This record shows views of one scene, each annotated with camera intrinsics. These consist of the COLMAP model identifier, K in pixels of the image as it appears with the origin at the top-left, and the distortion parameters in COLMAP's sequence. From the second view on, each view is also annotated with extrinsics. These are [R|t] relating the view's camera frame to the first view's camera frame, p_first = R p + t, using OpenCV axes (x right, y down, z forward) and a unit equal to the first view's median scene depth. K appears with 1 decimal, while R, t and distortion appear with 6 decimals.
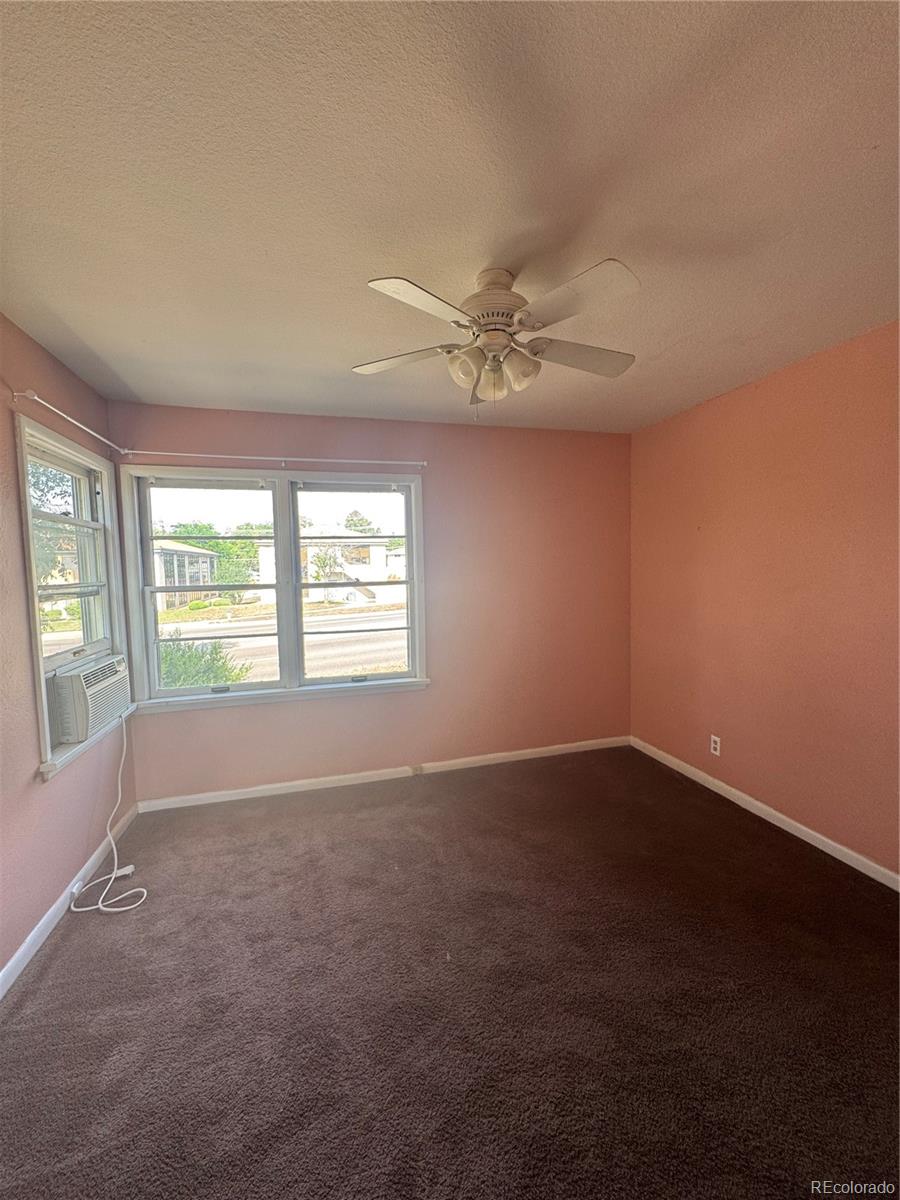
lens RADIAL K [[478.5, 0, 450.7], [0, 478.5, 599.6], [0, 0, 1]] dist [-0.000419, -0.000175]
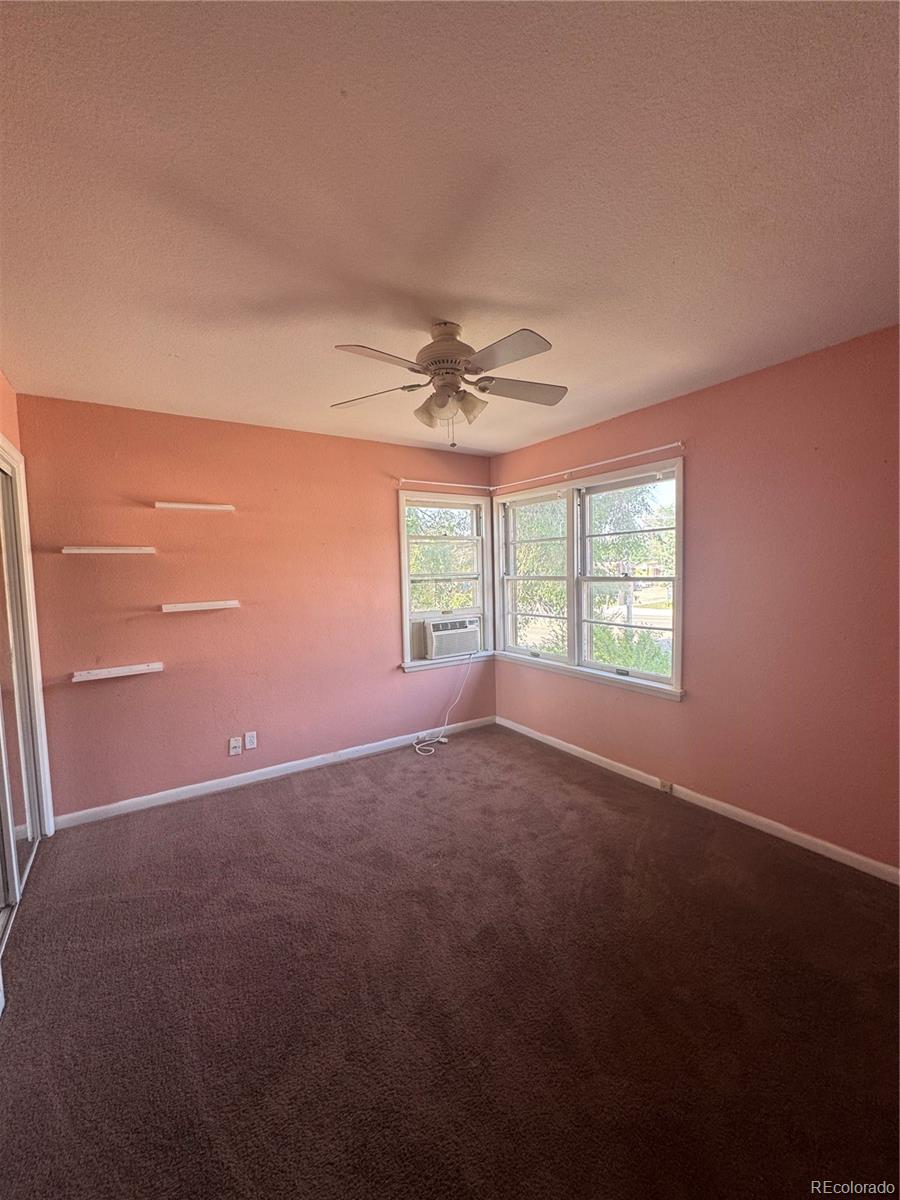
lens RADIAL K [[478.5, 0, 450.7], [0, 478.5, 599.6], [0, 0, 1]] dist [-0.000419, -0.000175]
pose [[0.304030, 0.076341, -0.949599, 0.803246], [-0.044474, 0.996835, 0.065900, -0.048143], [0.951624, 0.022197, 0.306463, 0.413514]]
